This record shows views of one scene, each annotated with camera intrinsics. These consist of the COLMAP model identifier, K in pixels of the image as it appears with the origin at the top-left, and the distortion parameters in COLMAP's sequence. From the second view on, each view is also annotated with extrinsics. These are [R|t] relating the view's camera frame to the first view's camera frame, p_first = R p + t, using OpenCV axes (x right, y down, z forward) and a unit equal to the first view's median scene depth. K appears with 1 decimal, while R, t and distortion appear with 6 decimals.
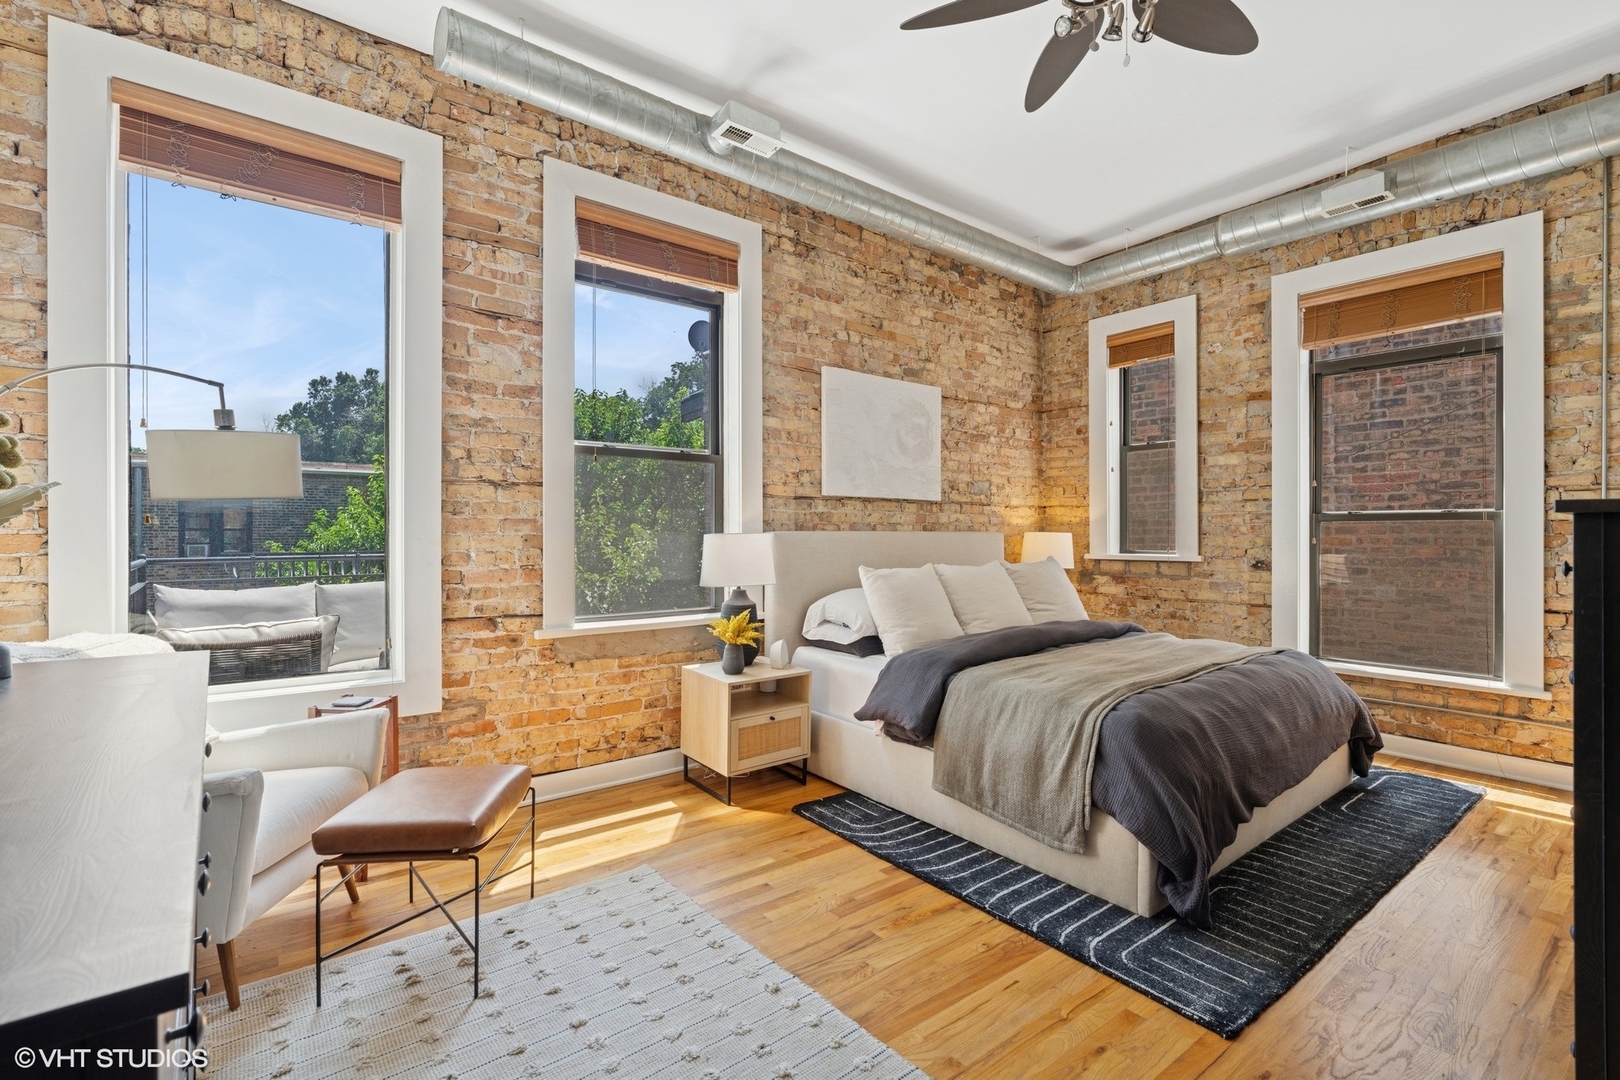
lens RADIAL K [[752.3, 0, 805.3], [0, 752.3, 537.1], [0, 0, 1]] dist [-0.001276, 0.000580]
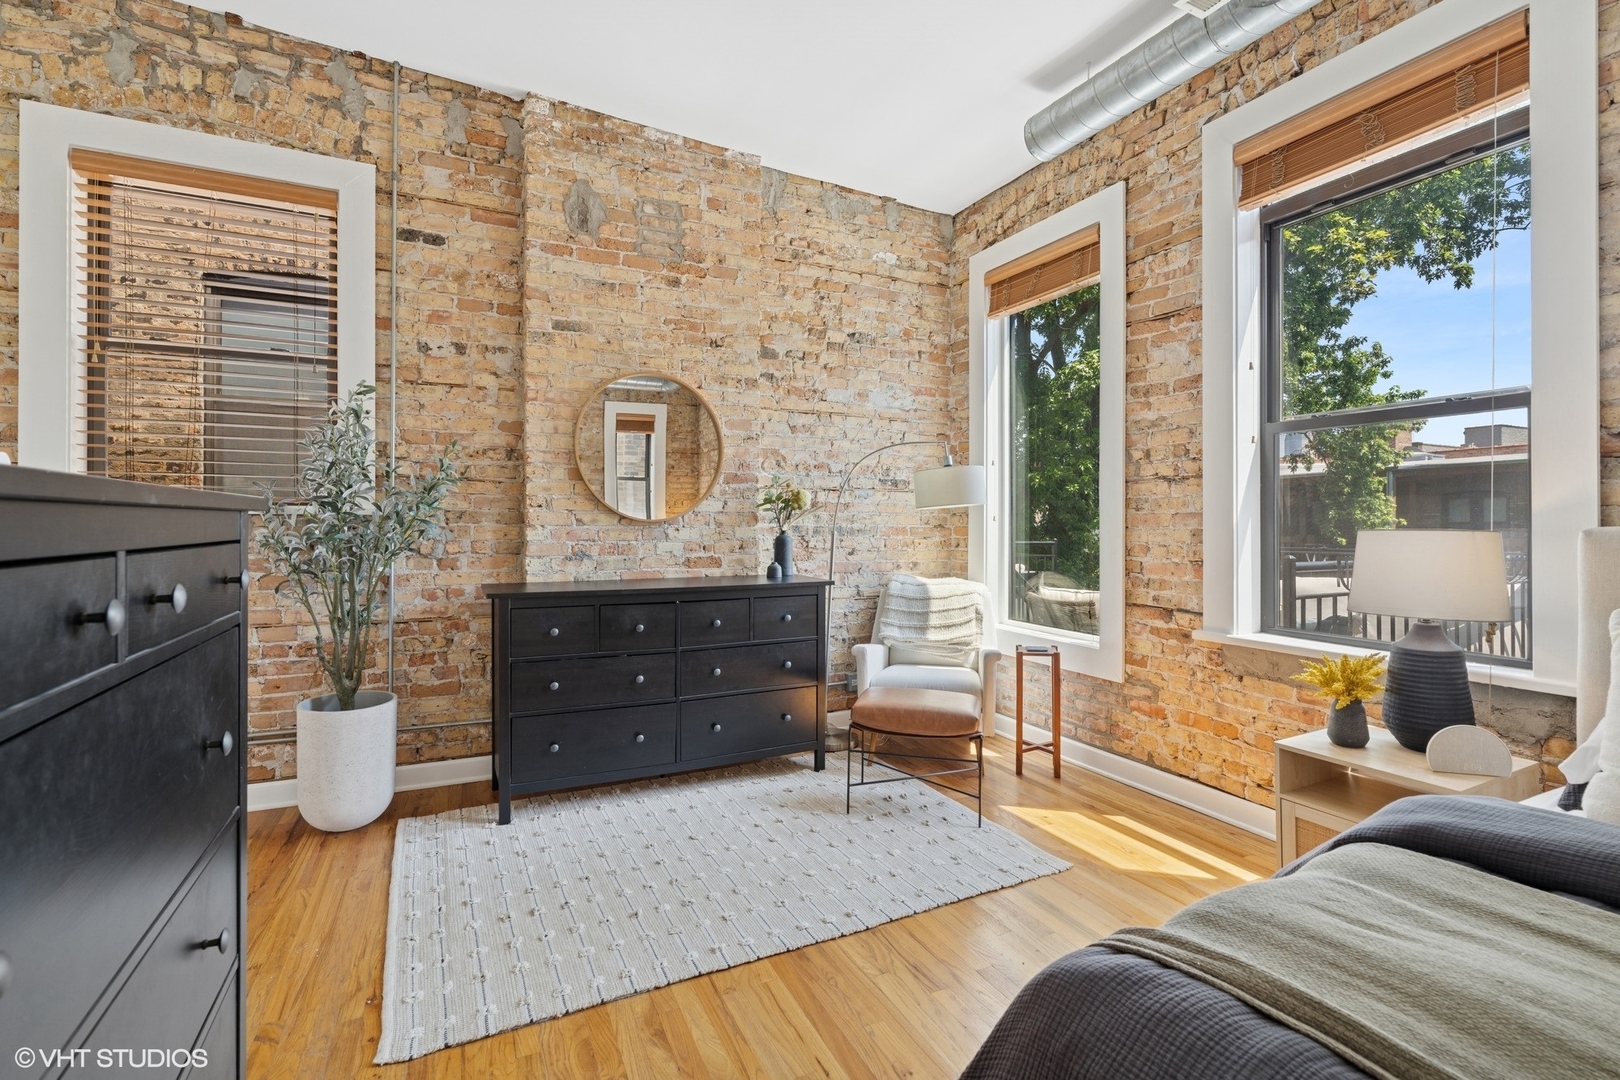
lens RADIAL K [[752.3, 0, 805.8], [0, 752.3, 530.4], [0, 0, 1]] dist [-0.001276, 0.000580]
pose [[-0.232971, 0.006782, -0.972460, 0.703151], [-0.008733, 0.999921, 0.009066, -0.006124], [0.972444, 0.010605, -0.232894, 0.757781]]
